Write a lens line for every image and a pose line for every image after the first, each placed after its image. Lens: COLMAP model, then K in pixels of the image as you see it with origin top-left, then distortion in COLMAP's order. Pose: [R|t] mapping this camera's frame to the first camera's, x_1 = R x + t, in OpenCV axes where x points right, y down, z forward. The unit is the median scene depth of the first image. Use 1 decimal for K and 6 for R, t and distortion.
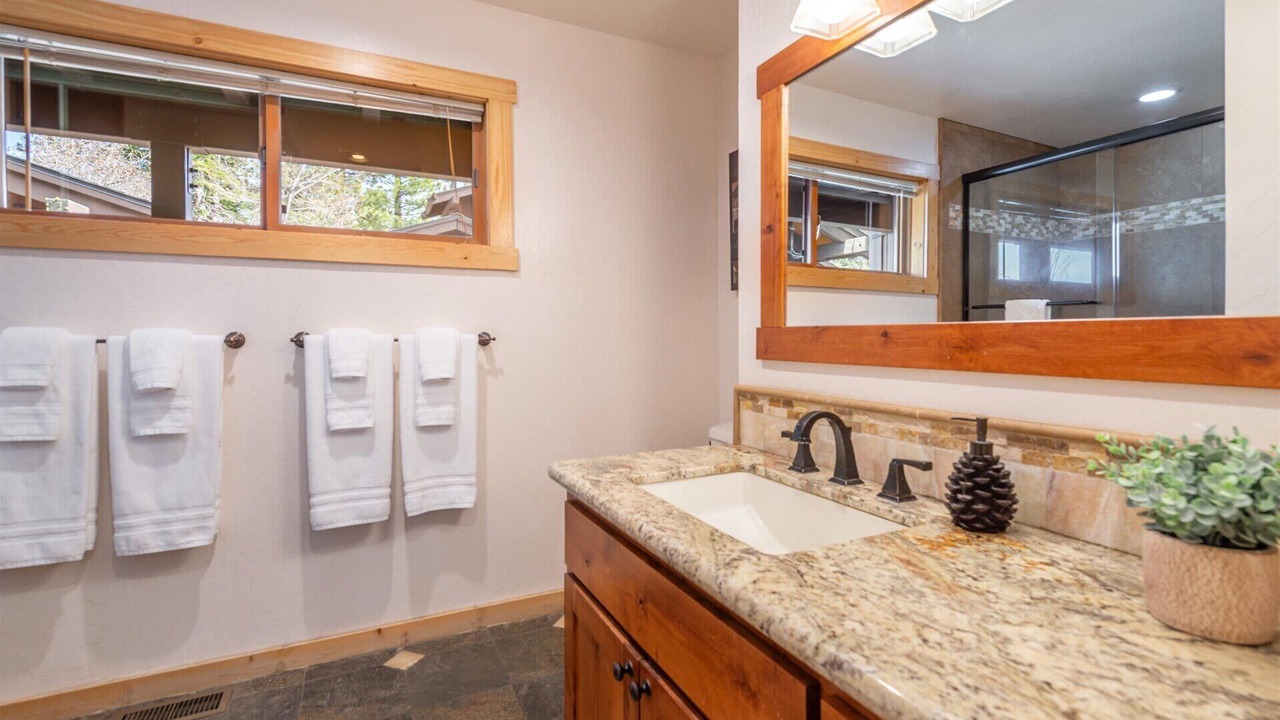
lens RADIAL K [[572.6, 0, 644.1], [0, 572.6, 355.7], [0, 0, 1]] dist [0.002469, -0.000307]
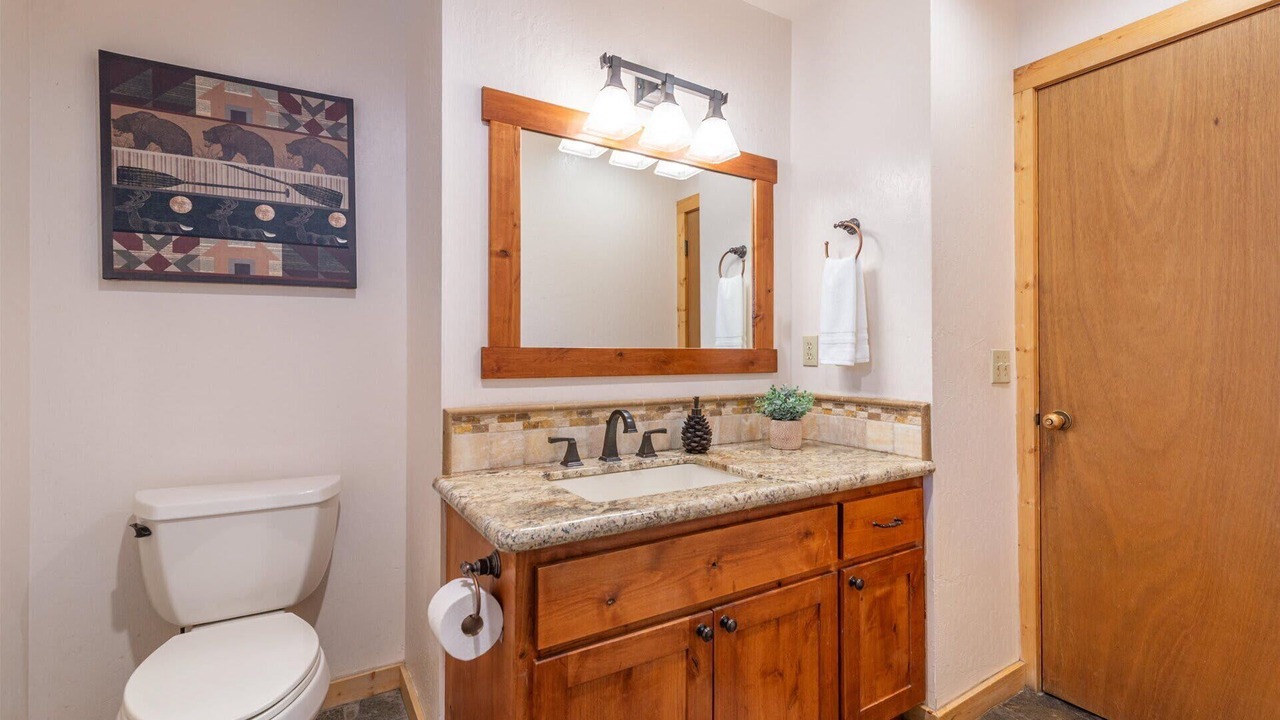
lens RADIAL K [[572.6, 0, 644.1], [0, 572.6, 355.7], [0, 0, 1]] dist [0.002469, -0.000307]
pose [[-0.087035, -0.008267, 0.996171, -1.082304], [0.029223, 0.999514, 0.010848, -0.048221], [-0.995777, 0.030055, -0.086751, 1.069006]]
